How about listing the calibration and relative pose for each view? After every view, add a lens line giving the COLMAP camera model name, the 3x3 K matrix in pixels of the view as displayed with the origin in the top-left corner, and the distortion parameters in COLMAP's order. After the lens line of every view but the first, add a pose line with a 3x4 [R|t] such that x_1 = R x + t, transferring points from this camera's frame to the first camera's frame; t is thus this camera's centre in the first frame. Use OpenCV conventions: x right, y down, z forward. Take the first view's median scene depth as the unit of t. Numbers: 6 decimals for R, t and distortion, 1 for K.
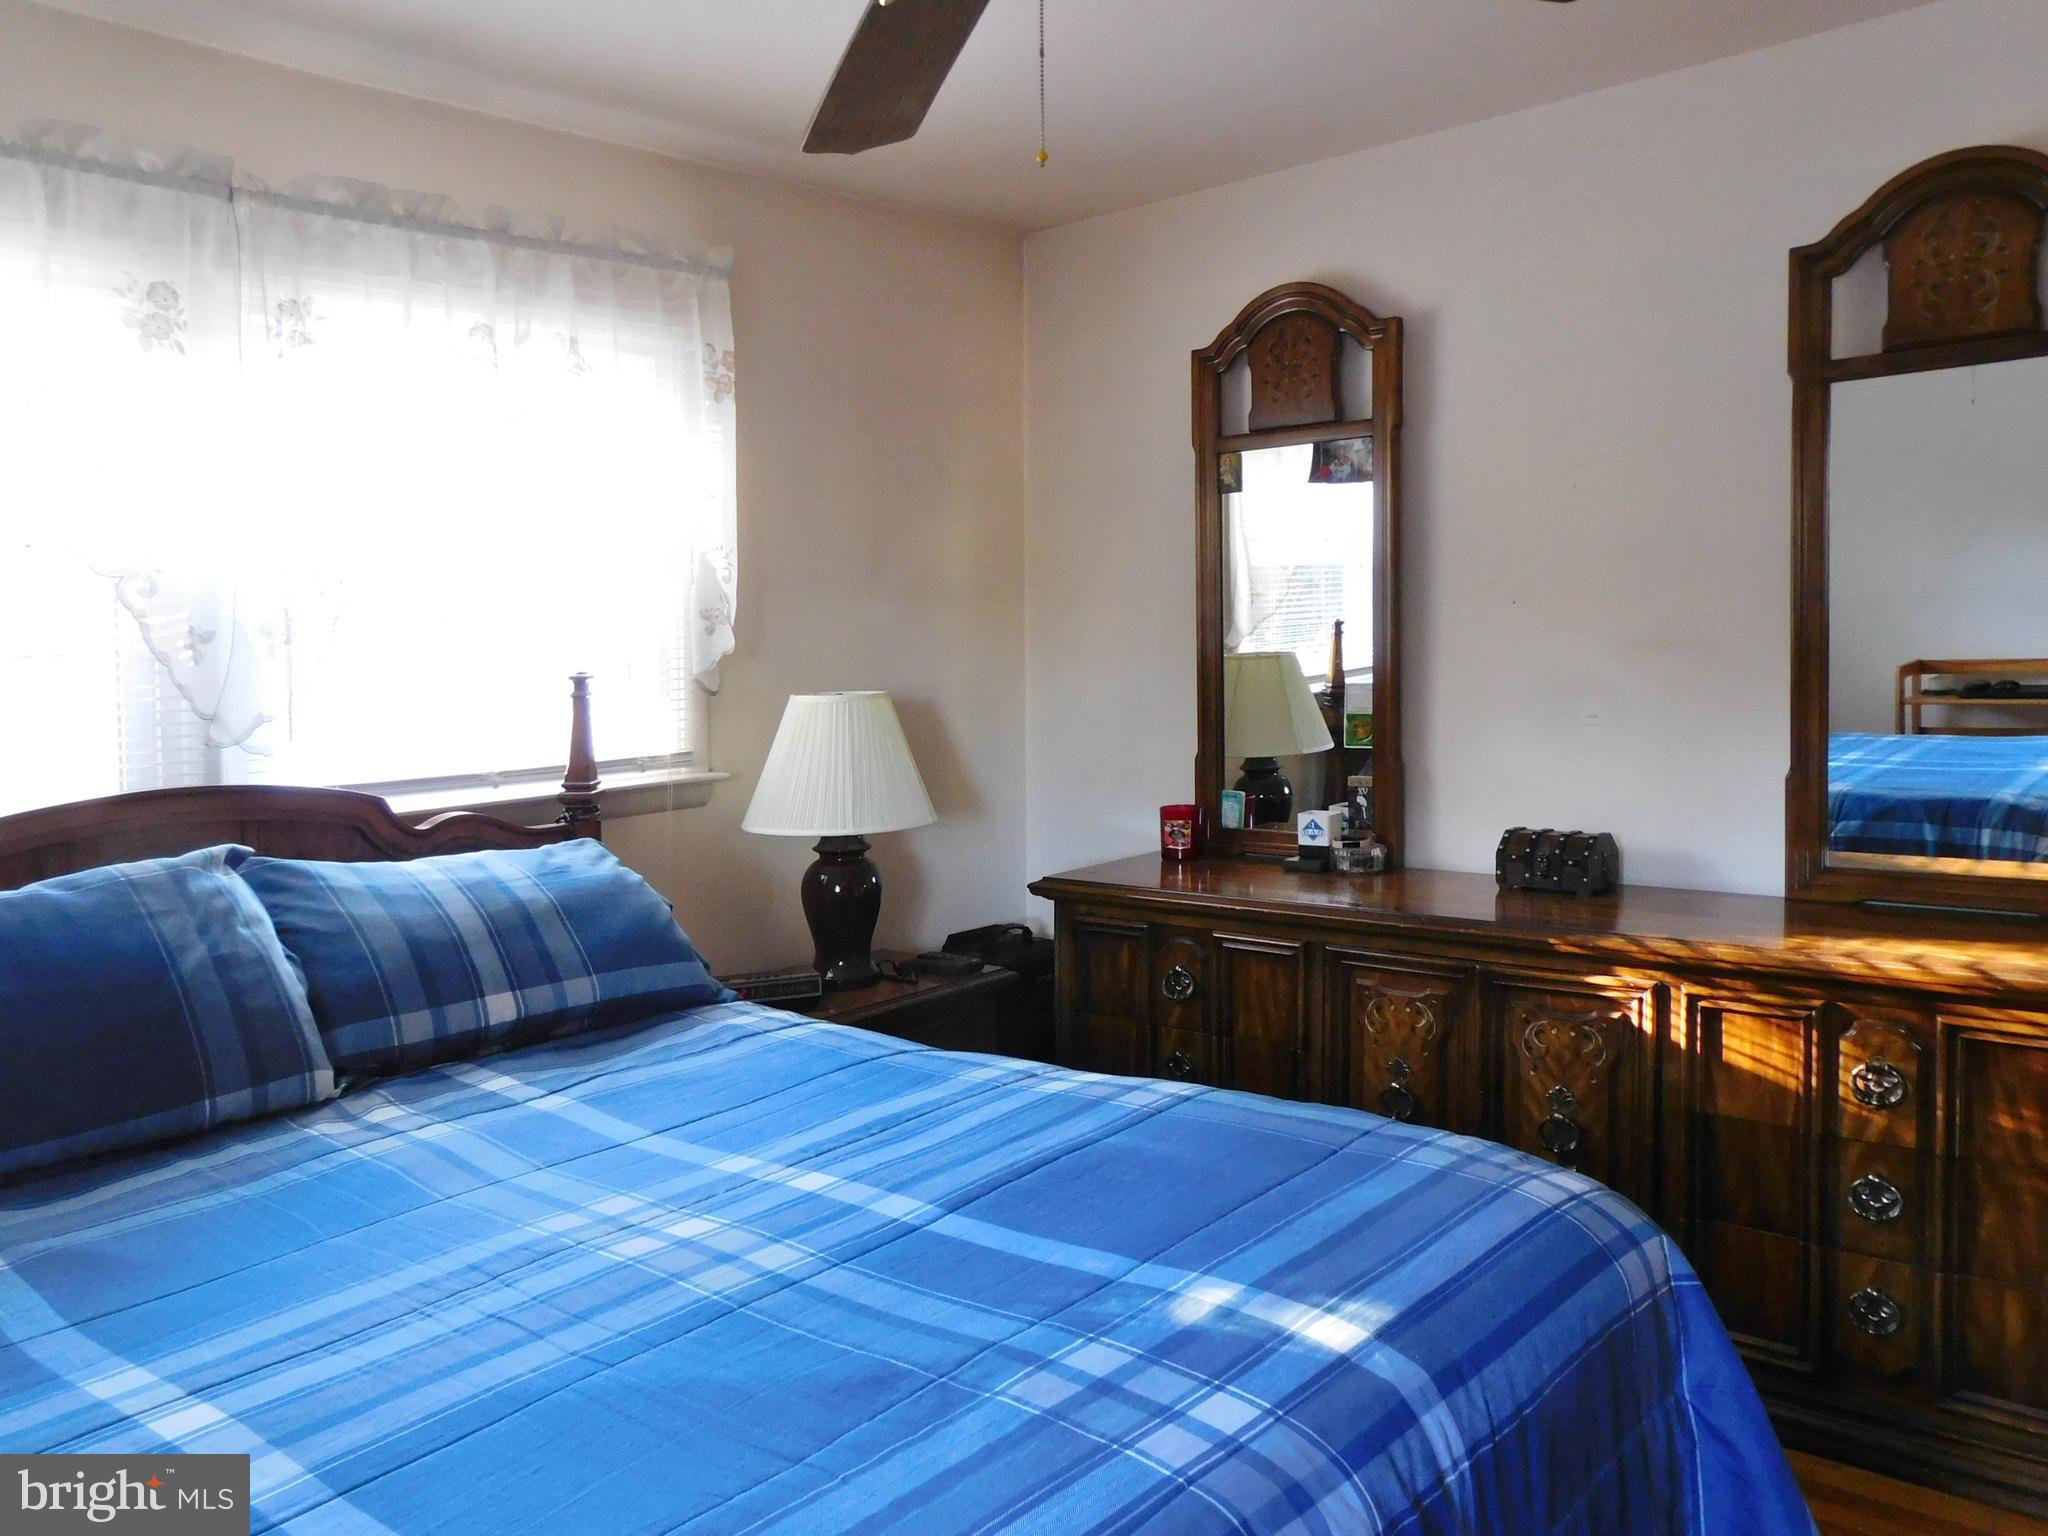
lens RADIAL K [[1673.7, 0, 1022.3], [0, 1673.7, 850.4], [0, 0, 1]] dist [0.075750, 0.003778]
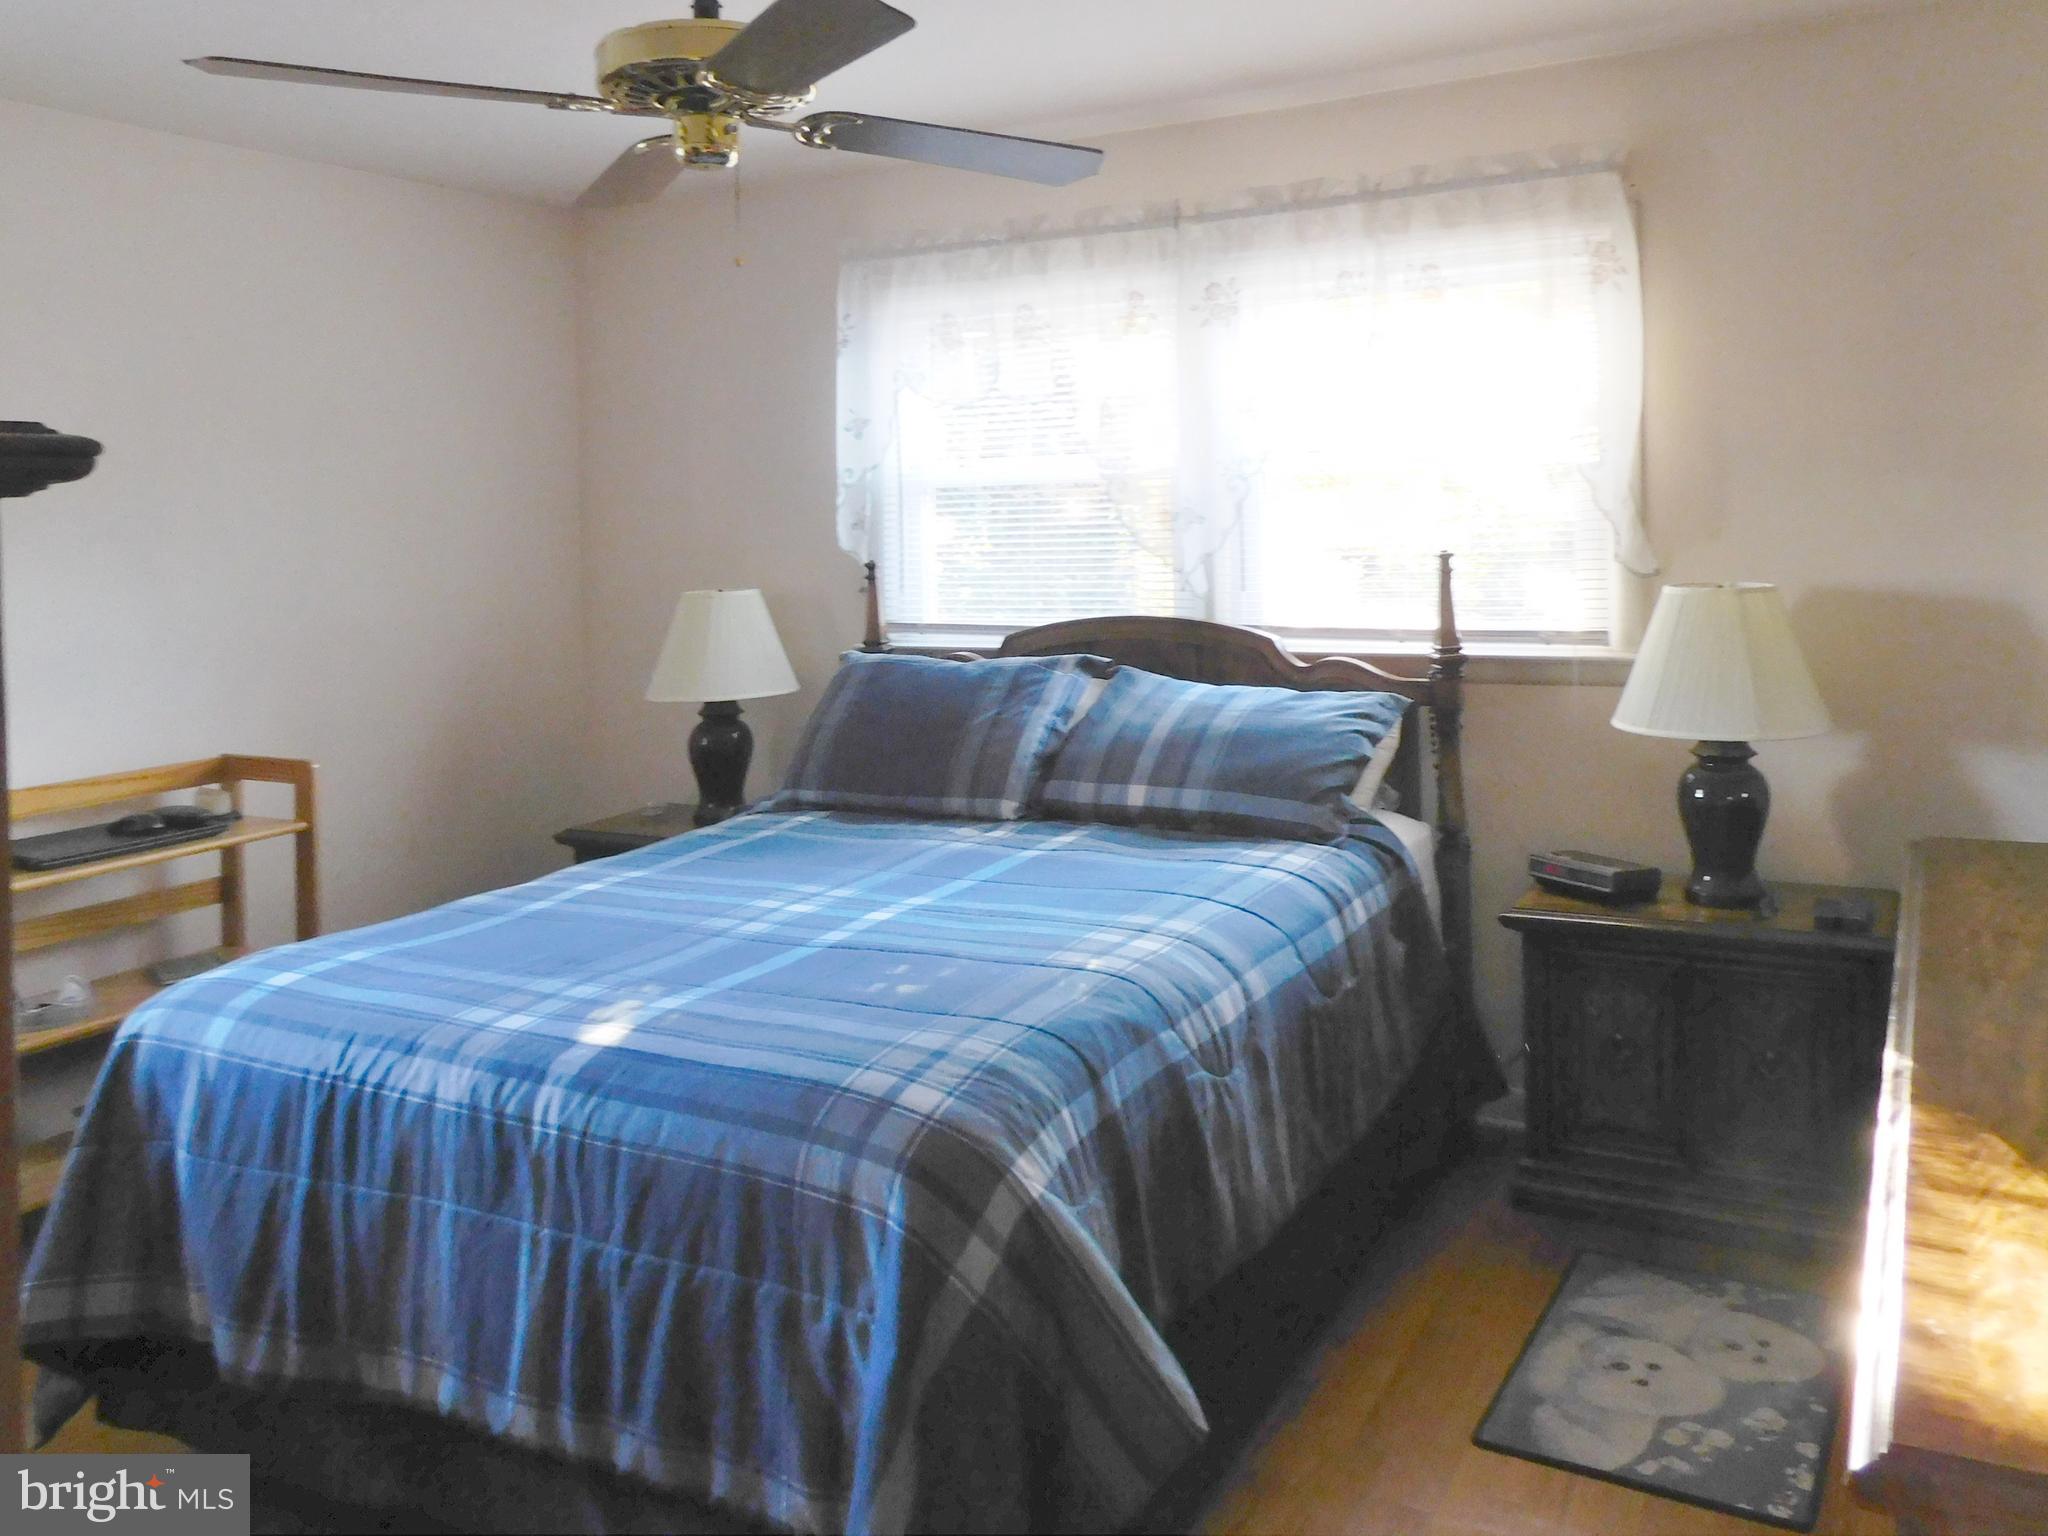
lens RADIAL K [[1661.2, 0, 1024.0], [0, 1661.2, 768.0], [0, 0, 1]] dist [-0.013501, 0.001612]
pose [[0.213679, 0.184335, -0.959355, 0.865575], [-0.108559, 0.980434, 0.164206, -0.126866], [0.970853, 0.069059, 0.229510, 0.517290]]
